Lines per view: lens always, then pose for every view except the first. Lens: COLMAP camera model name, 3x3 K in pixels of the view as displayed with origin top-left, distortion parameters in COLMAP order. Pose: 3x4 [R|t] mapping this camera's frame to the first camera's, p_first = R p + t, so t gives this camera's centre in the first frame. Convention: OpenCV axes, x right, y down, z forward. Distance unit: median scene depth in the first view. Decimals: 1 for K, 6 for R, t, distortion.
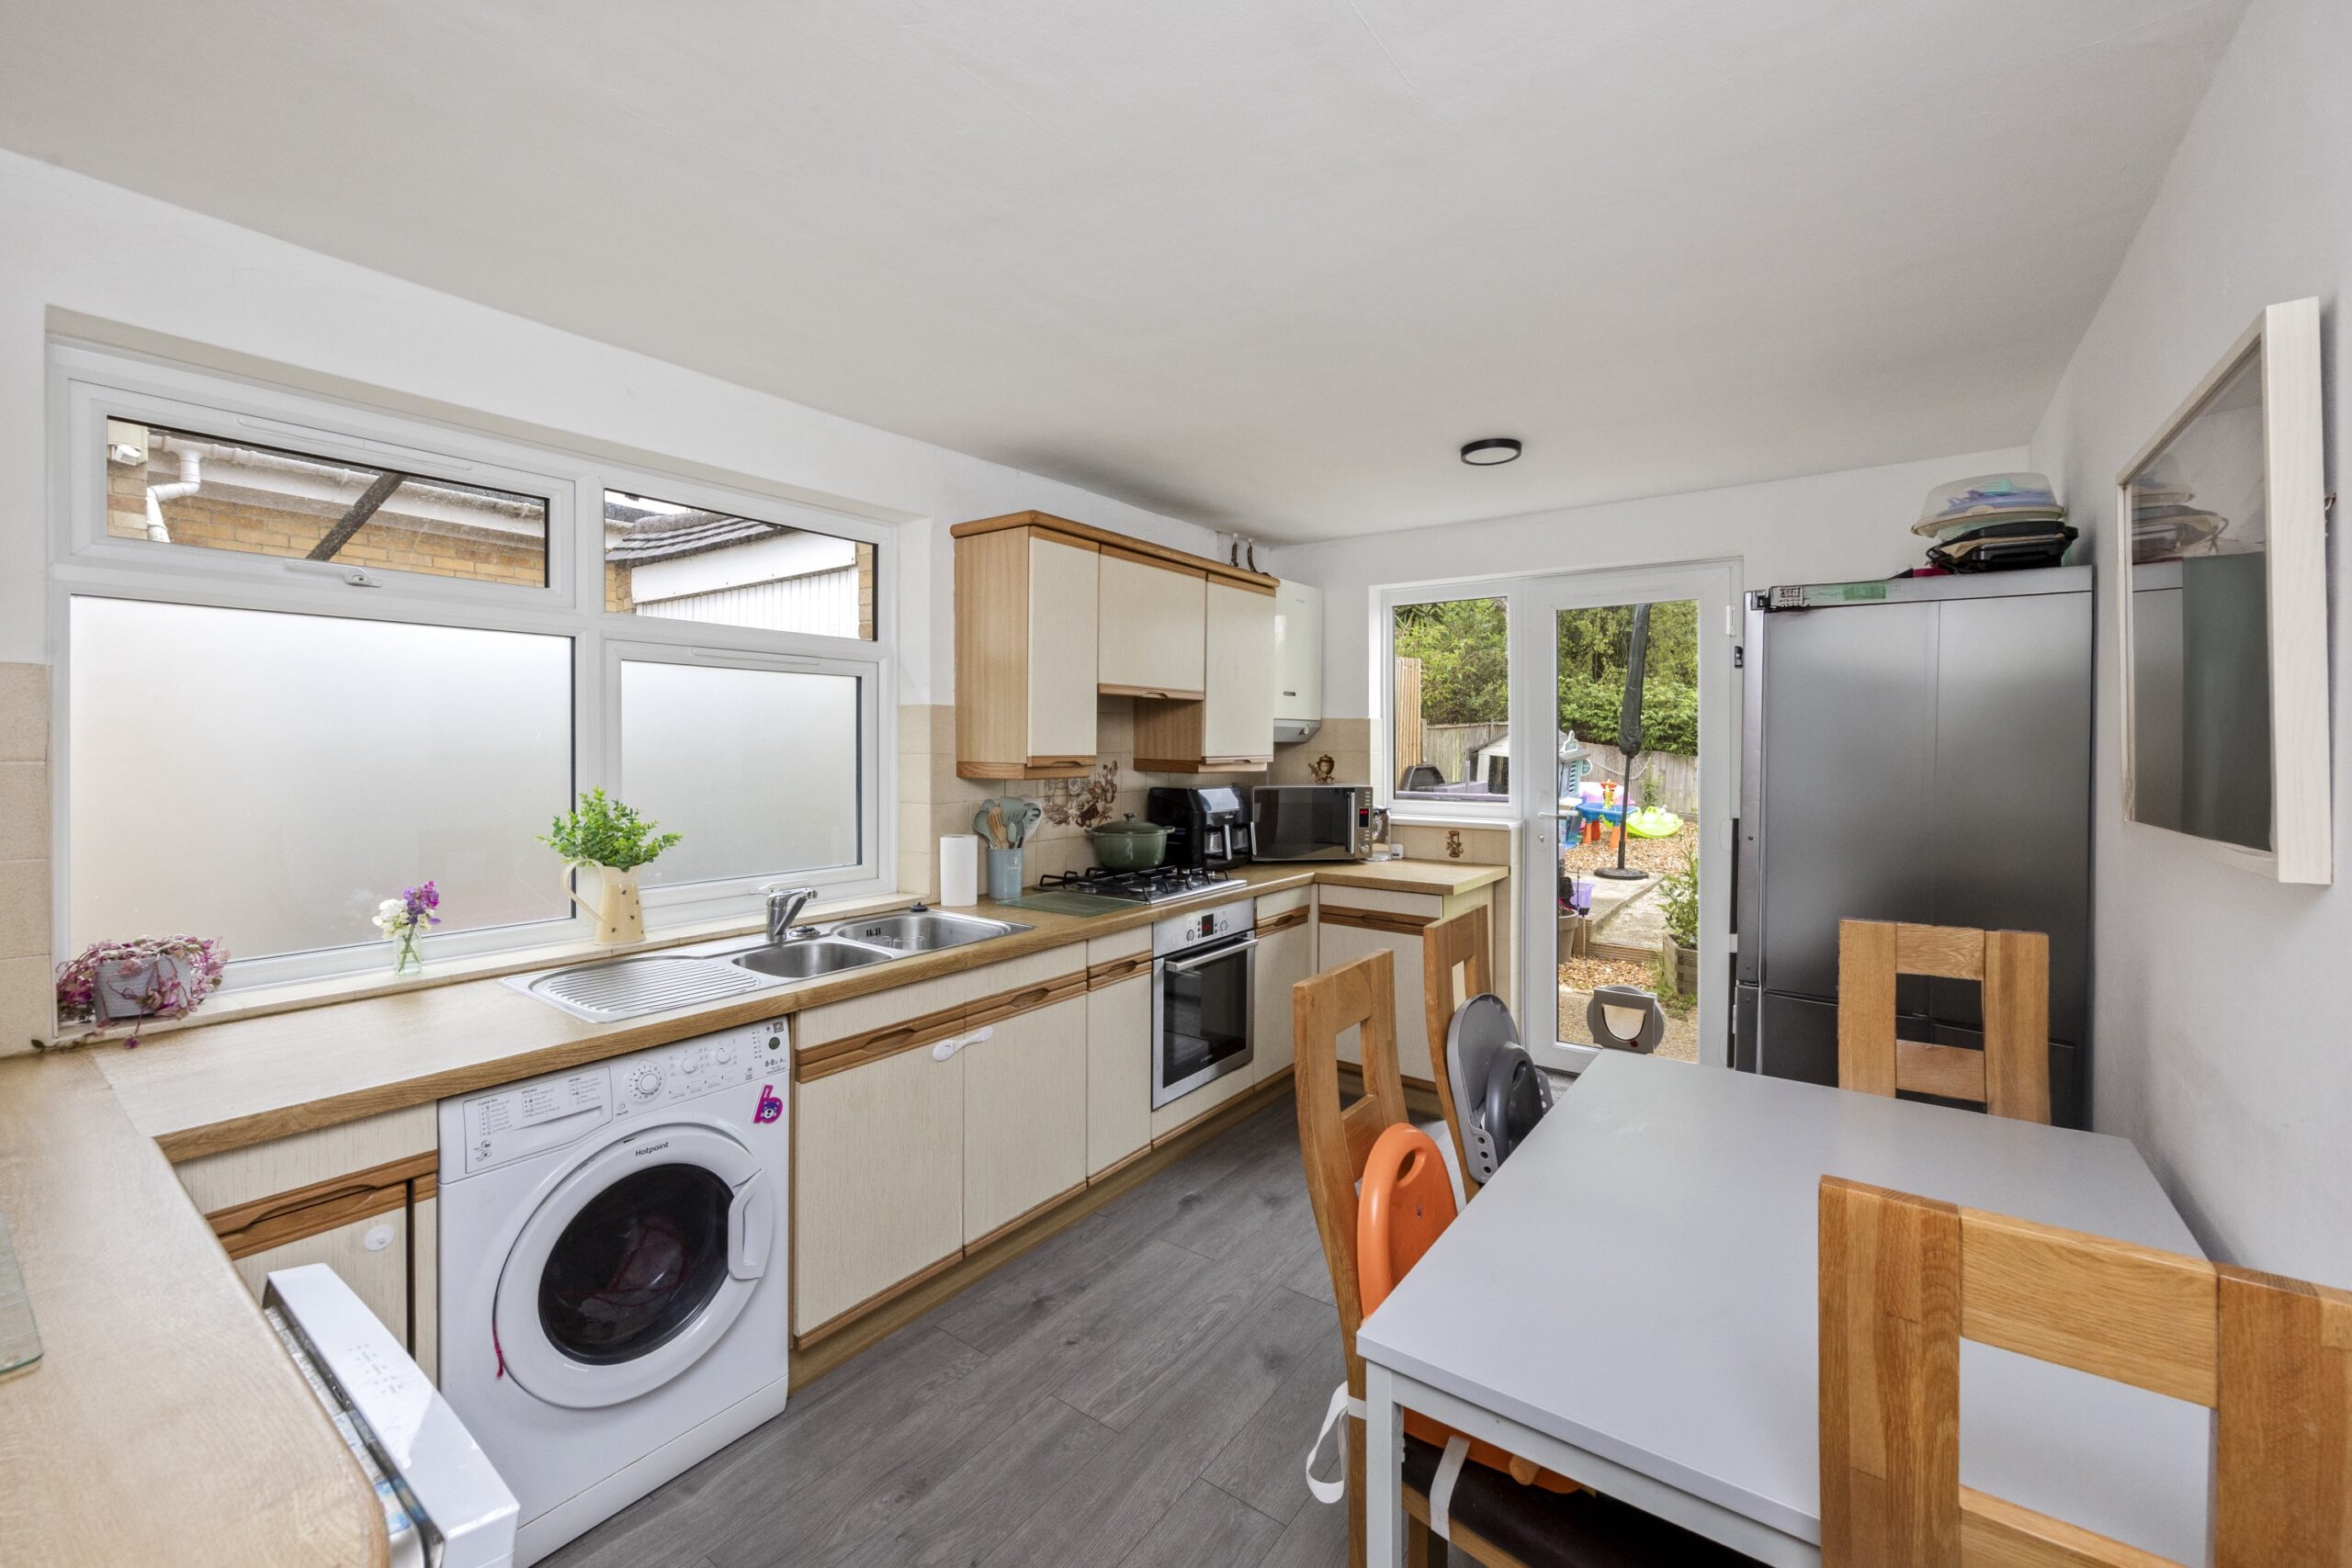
lens RADIAL K [[929.0, 0, 1179.3], [0, 929.0, 761.2], [0, 0, 1]] dist [0.000176, 0.000004]
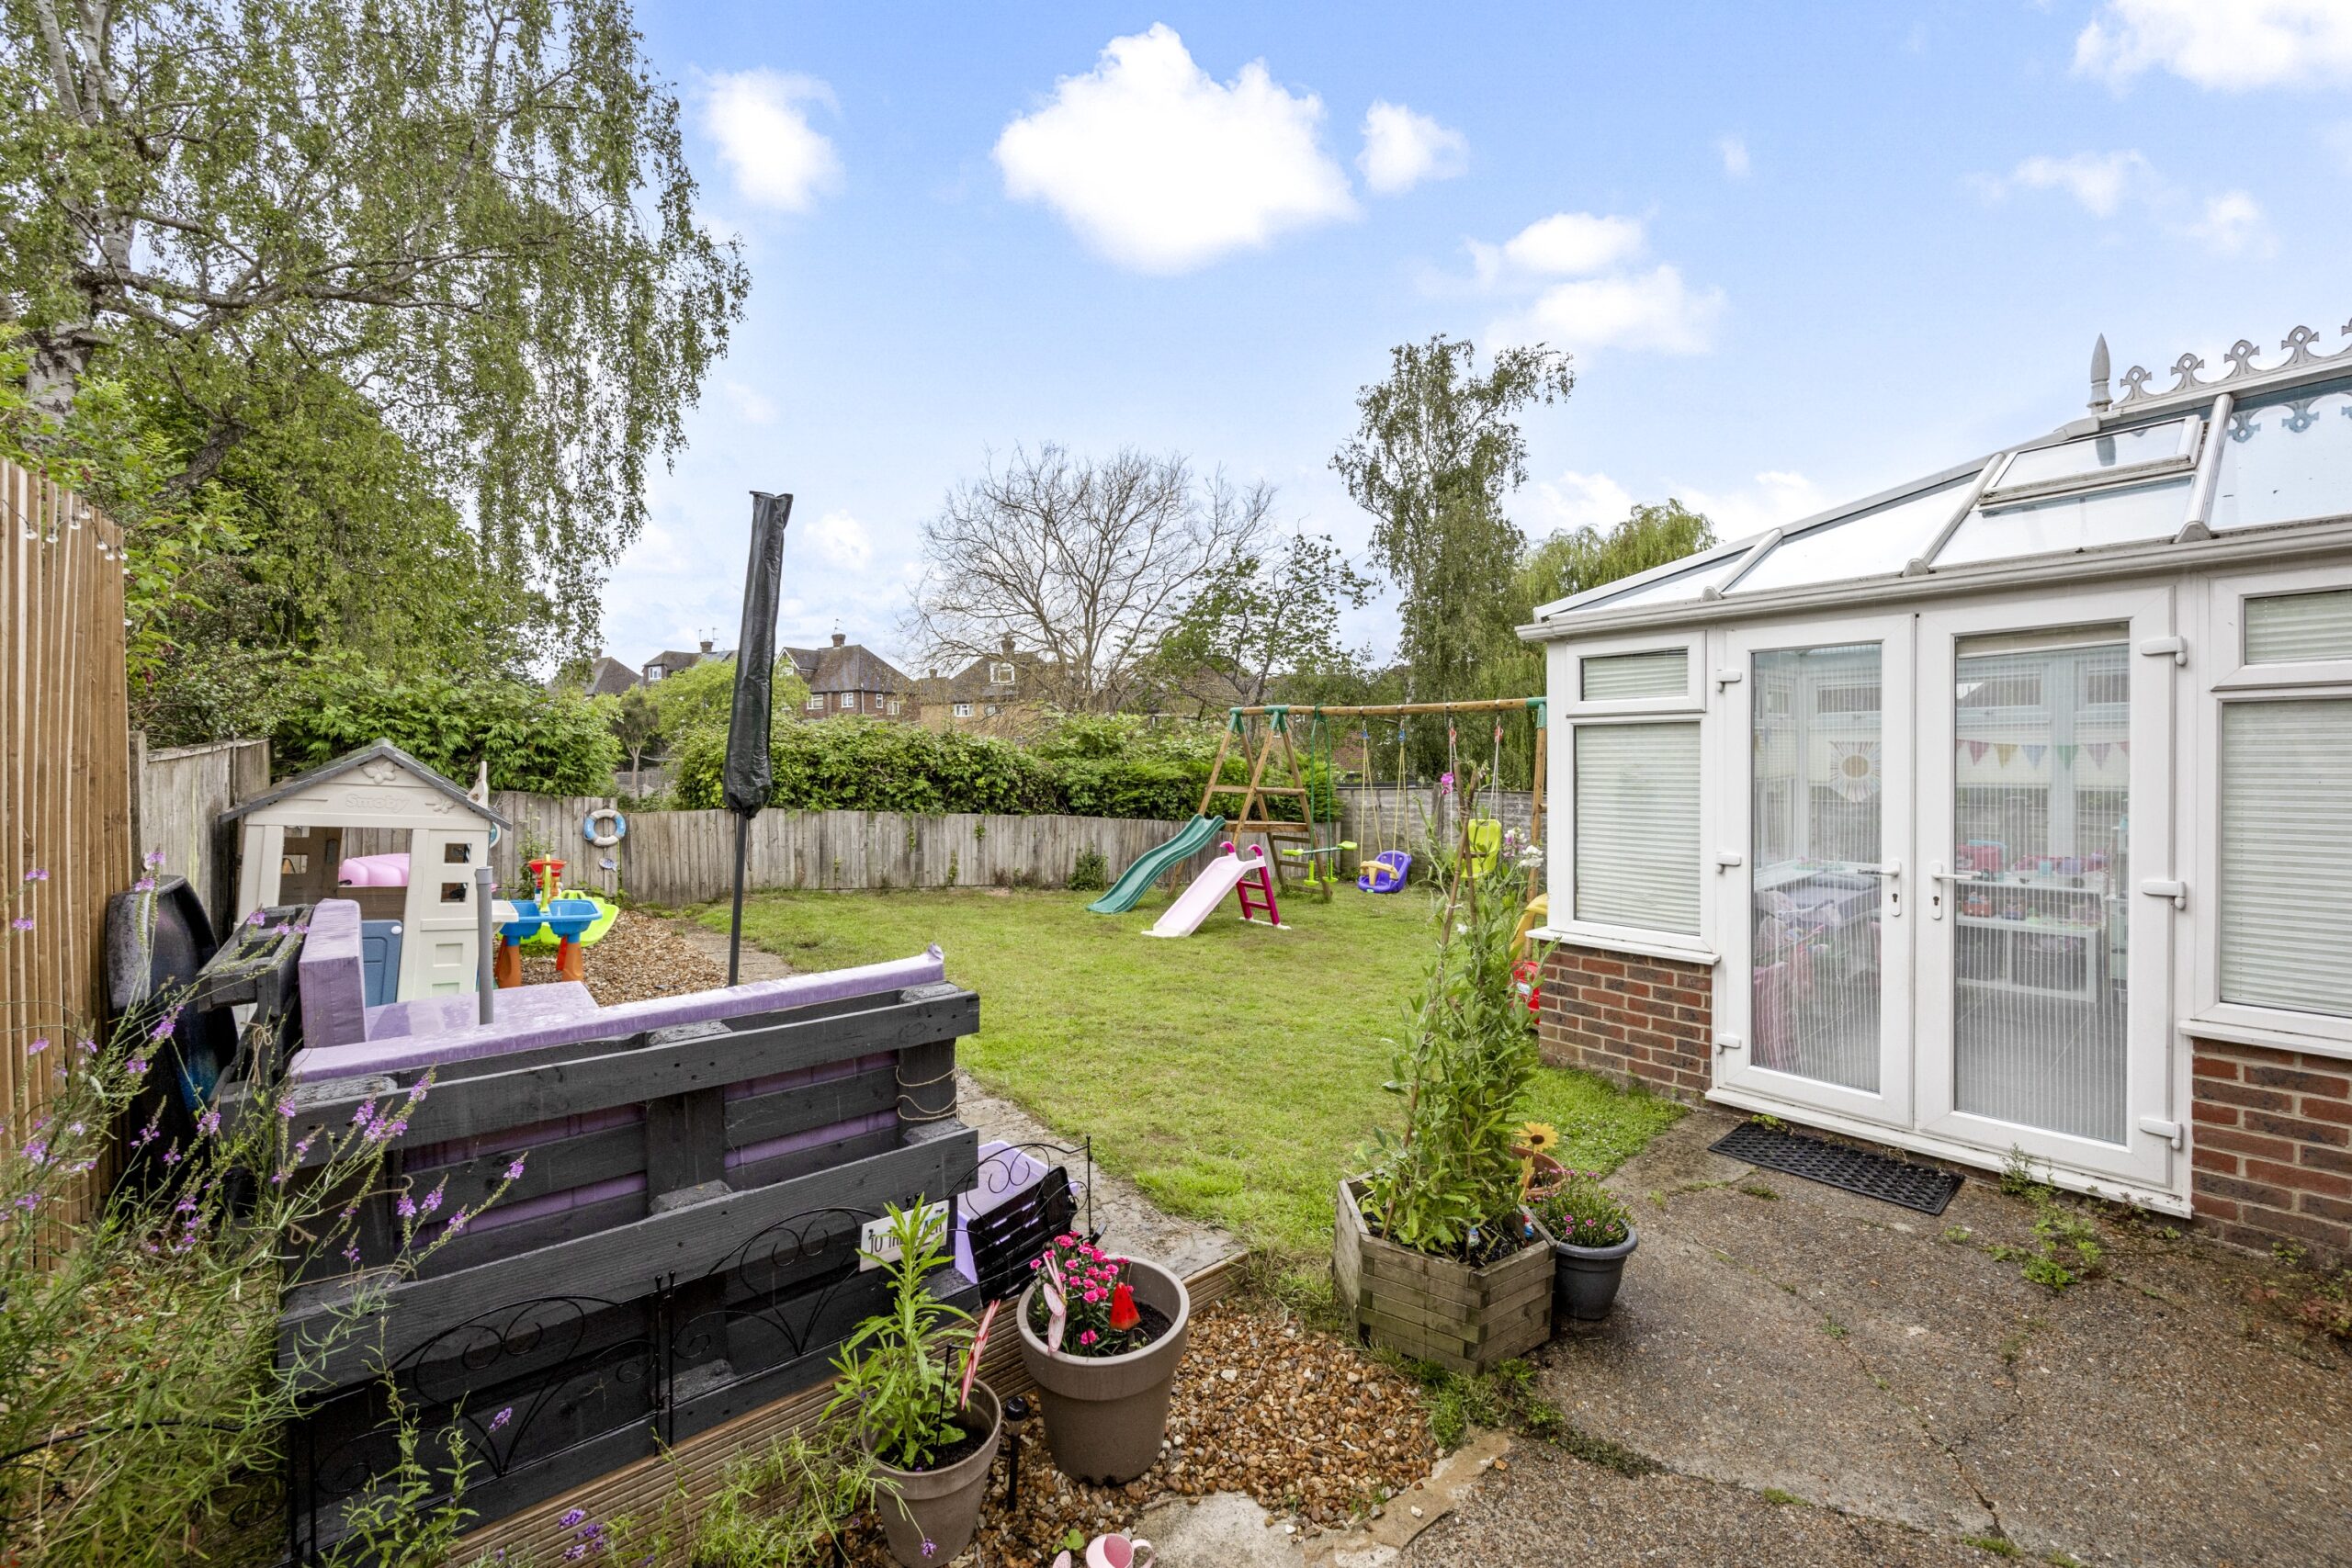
lens RADIAL K [[929.0, 0, 1178.2], [0, 929.0, 785.3], [0, 0, 1]] dist [0.000176, 0.000004]
pose [[0.195916, 0.003104, 0.980616, 0.014850], [0.005695, 0.999975, -0.004303, -0.009788], [-0.980604, 0.006427, 0.195893, 0.474633]]
